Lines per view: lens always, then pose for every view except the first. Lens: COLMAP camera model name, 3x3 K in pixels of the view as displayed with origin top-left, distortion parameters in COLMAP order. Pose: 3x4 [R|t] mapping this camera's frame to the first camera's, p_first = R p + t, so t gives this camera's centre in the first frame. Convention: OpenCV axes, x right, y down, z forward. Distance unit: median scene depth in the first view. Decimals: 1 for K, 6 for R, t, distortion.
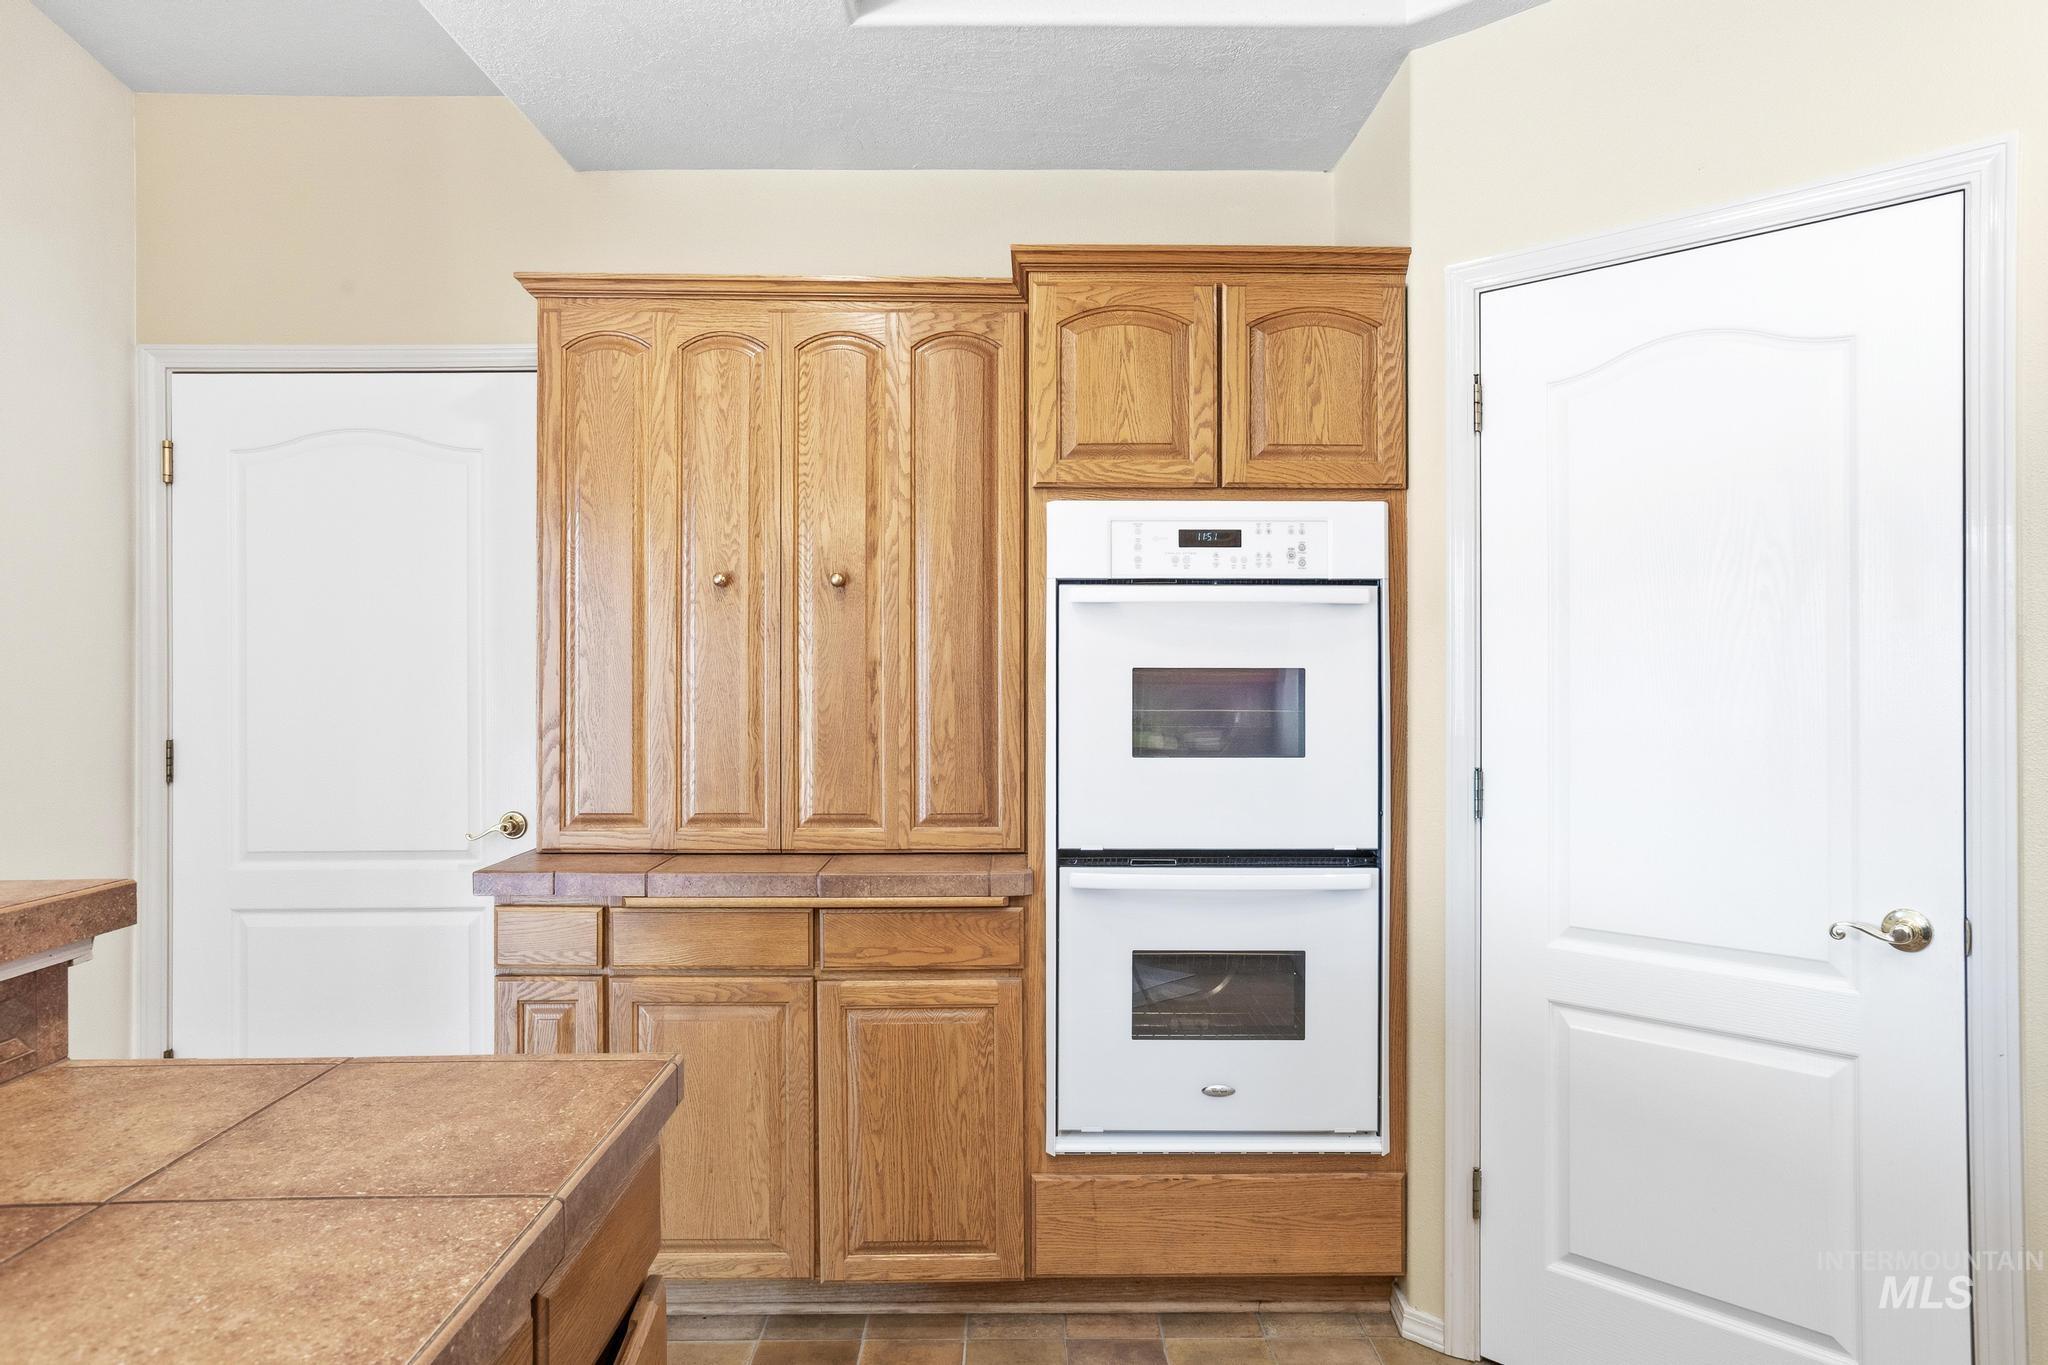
lens RADIAL K [[1270.8, 0, 1036.6], [0, 1270.8, 664.2], [0, 0, 1]] dist [-0.033479, 0.003931]
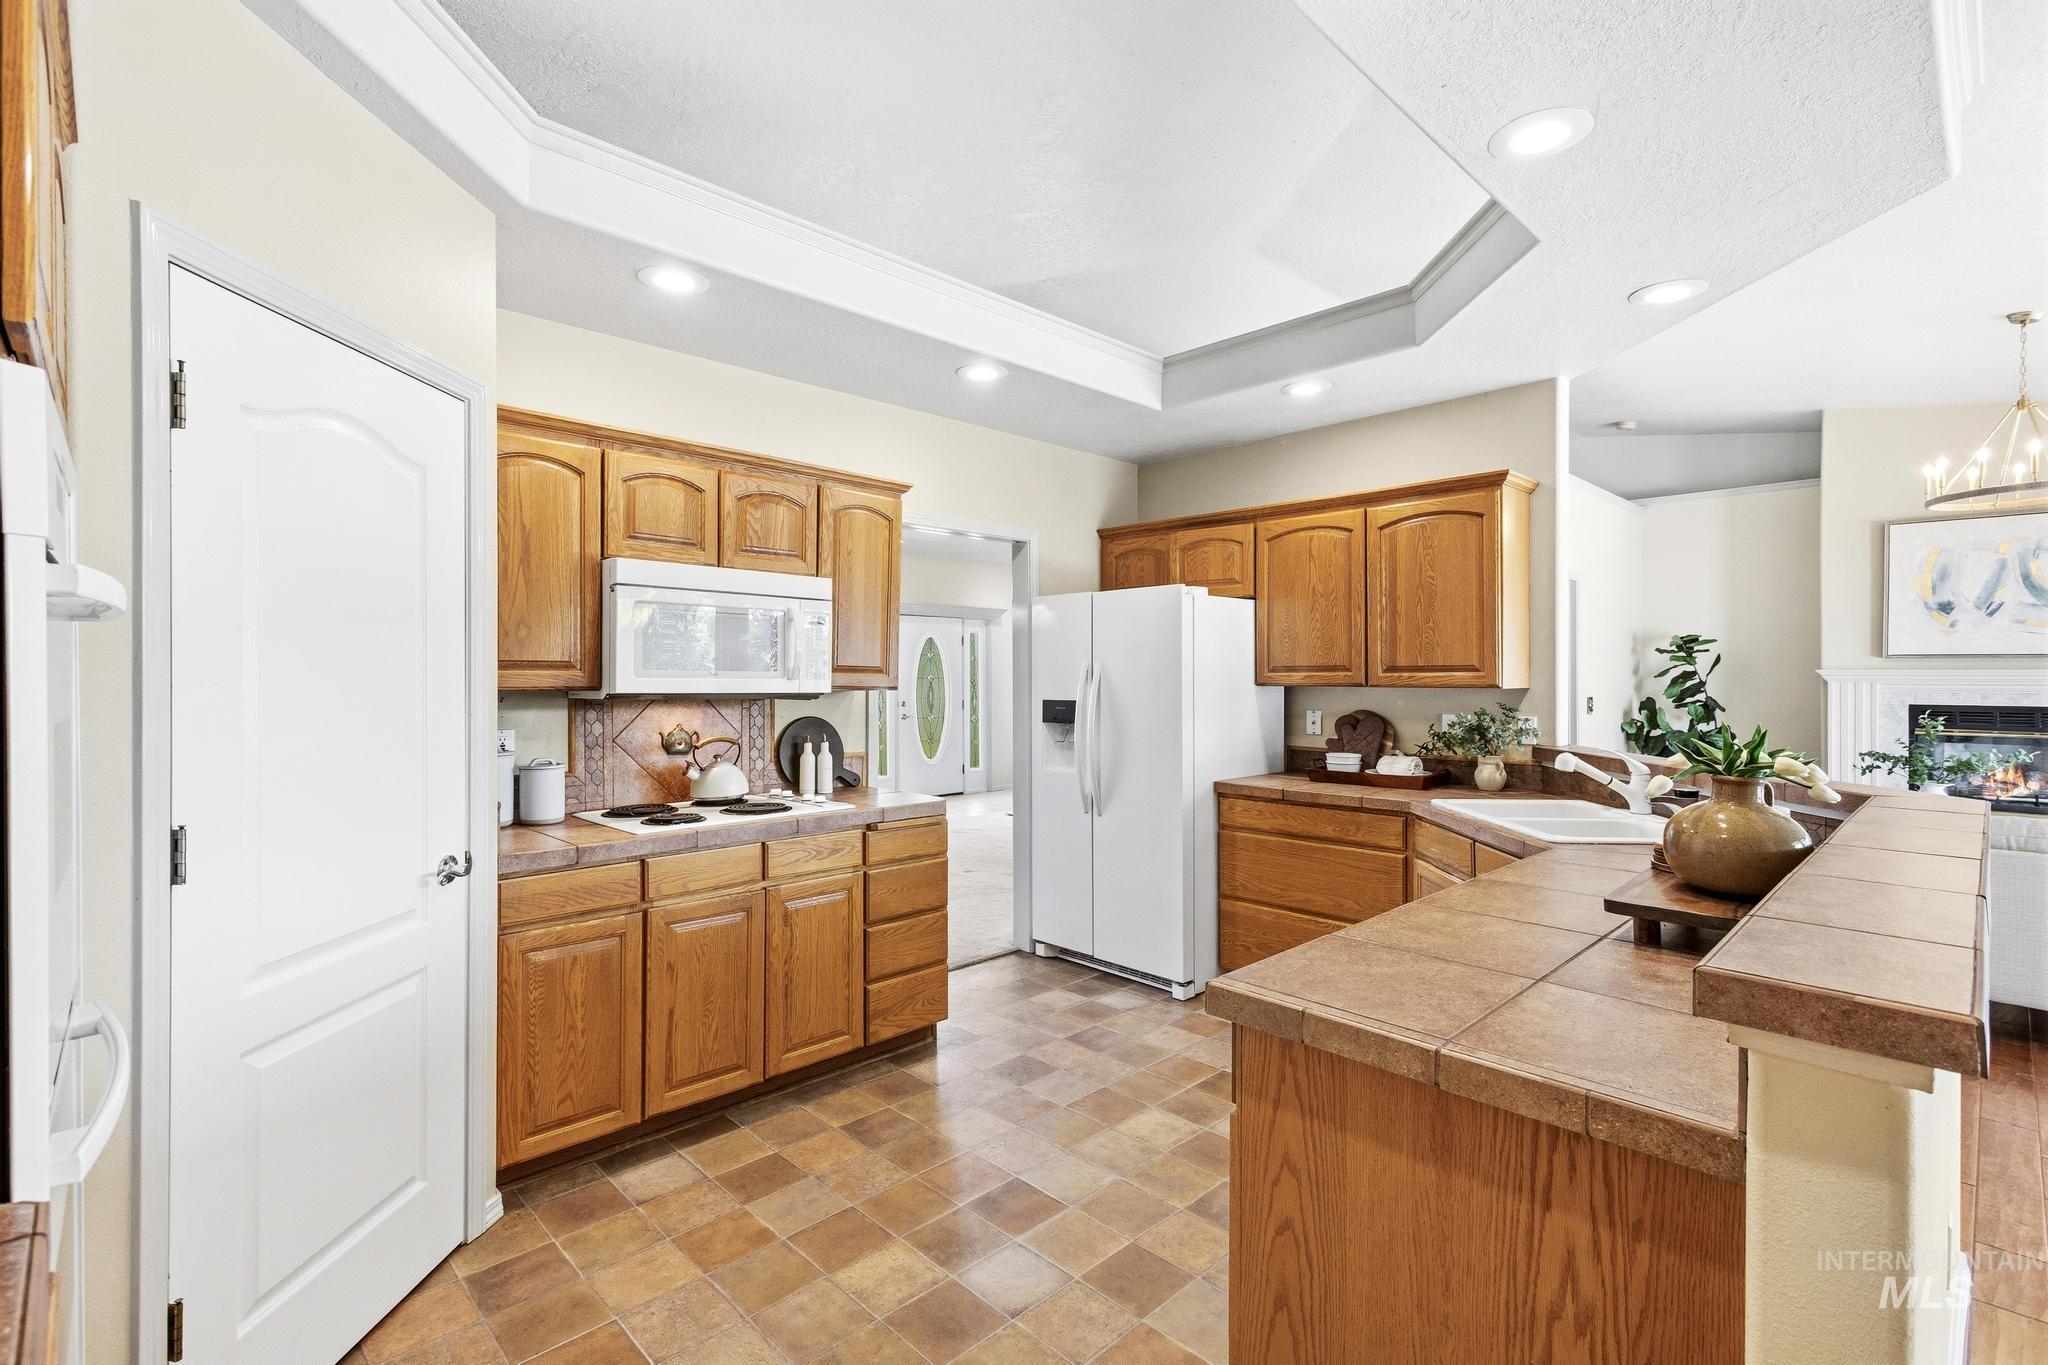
lens RADIAL K [[925.5, 0, 1023.5], [0, 925.5, 677.8], [0, 0, 1]] dist [-0.003282, -0.001191]
pose [[-0.673870, 0.001518, 0.738849, -0.471767], [-0.003758, 0.999978, -0.005483, -0.015047], [-0.738841, -0.006472, -0.673849, 0.959553]]
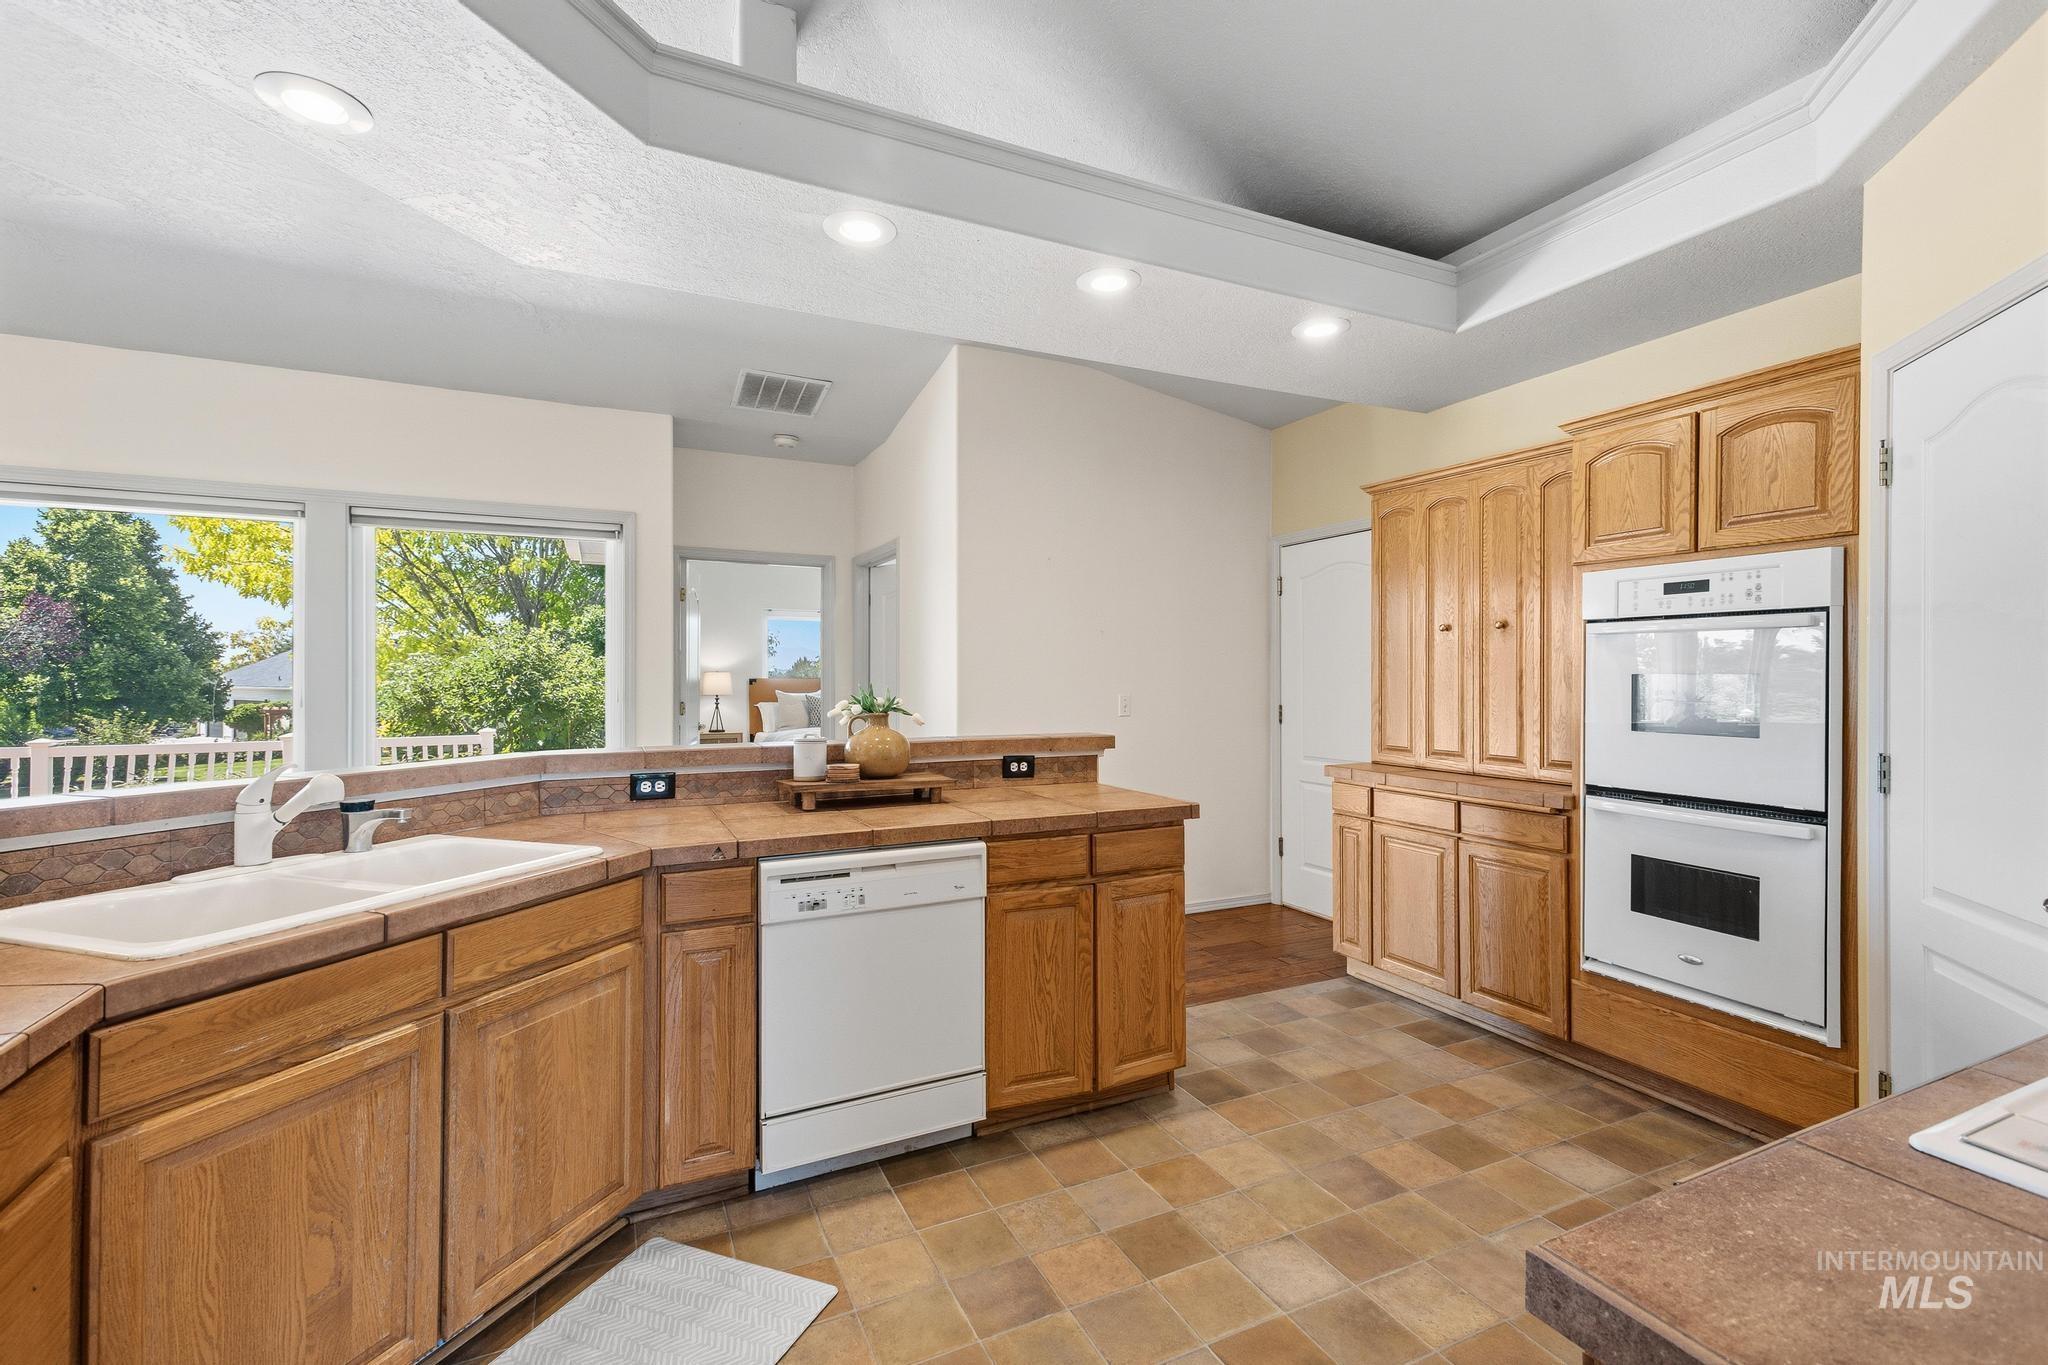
lens RADIAL K [[925.5, 0, 1033.0], [0, 925.5, 677.3], [0, 0, 1]] dist [-0.003282, -0.001191]
pose [[0.410323, 0.002543, -0.911937, 0.807673], [0.003603, 0.999984, 0.004409, -0.000709], [0.911933, -0.005095, 0.410307, -0.142706]]
